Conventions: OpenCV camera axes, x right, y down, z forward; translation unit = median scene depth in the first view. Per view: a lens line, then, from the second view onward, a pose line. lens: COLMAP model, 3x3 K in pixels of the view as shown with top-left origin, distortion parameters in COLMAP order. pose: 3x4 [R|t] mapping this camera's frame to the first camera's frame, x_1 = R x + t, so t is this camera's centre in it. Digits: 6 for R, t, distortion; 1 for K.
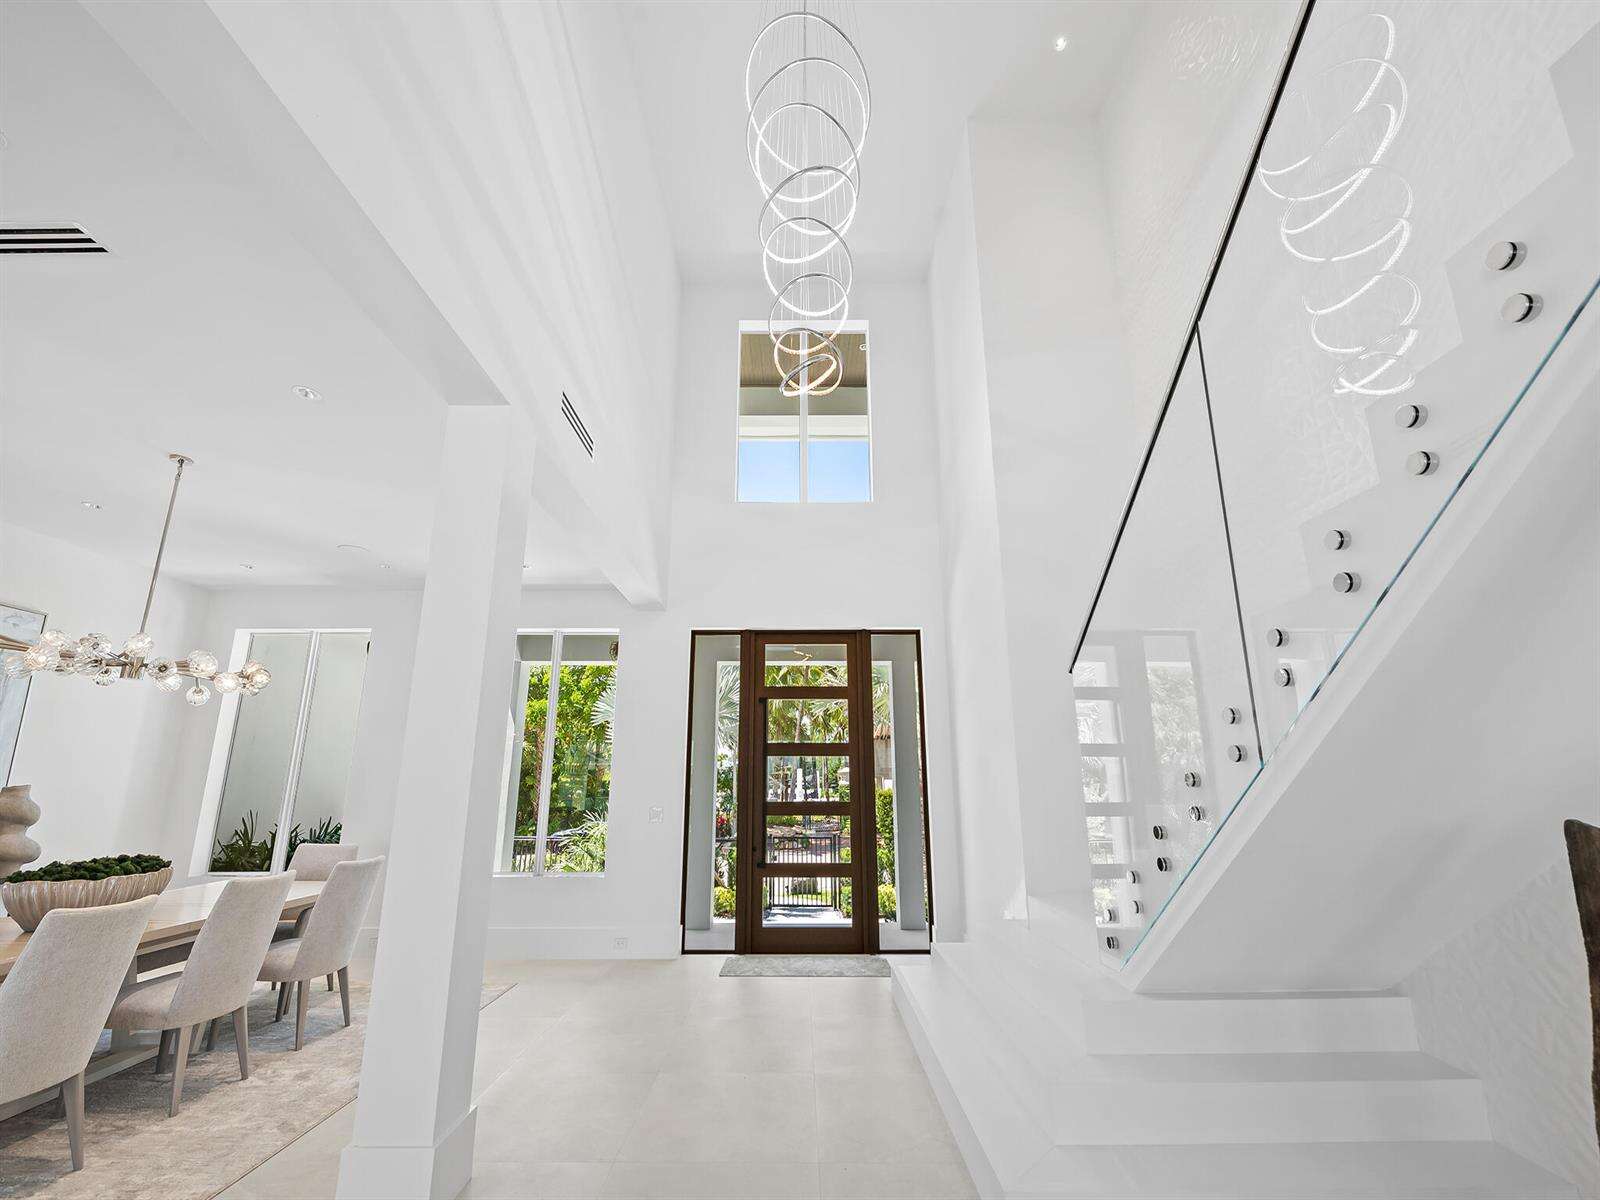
lens RADIAL K [[648.8, 0, 789.2], [0, 648.8, 602.1], [0, 0, 1]] dist [-0.014869, -0.000253]
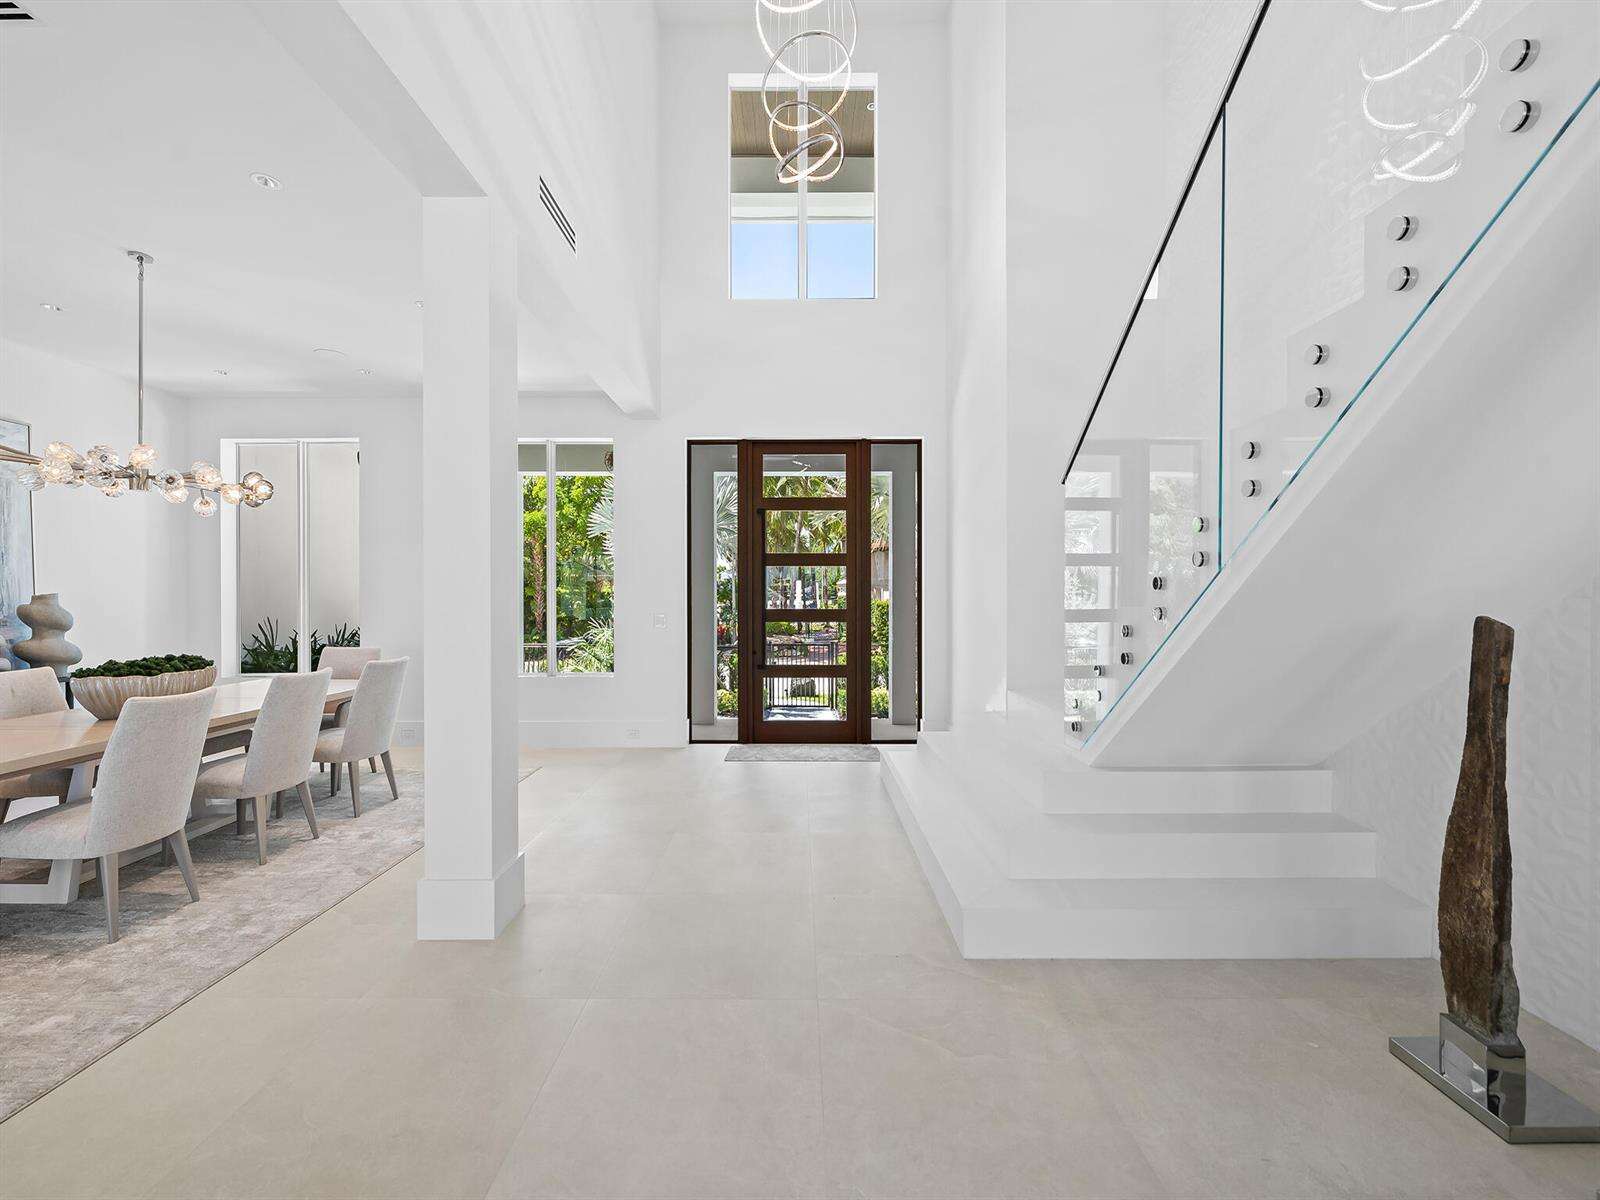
lens RADIAL K [[707.2, 0, 795.4], [0, 707.2, 595.9], [0, 0, 1]] dist [0.024073, -0.009645]
pose [[0.999954, -0.002201, 0.009316, 0.002418], [-0.000338, 0.964485, 0.264139, -0.014825], [-0.009567, -0.264130, 0.964440, -0.116489]]
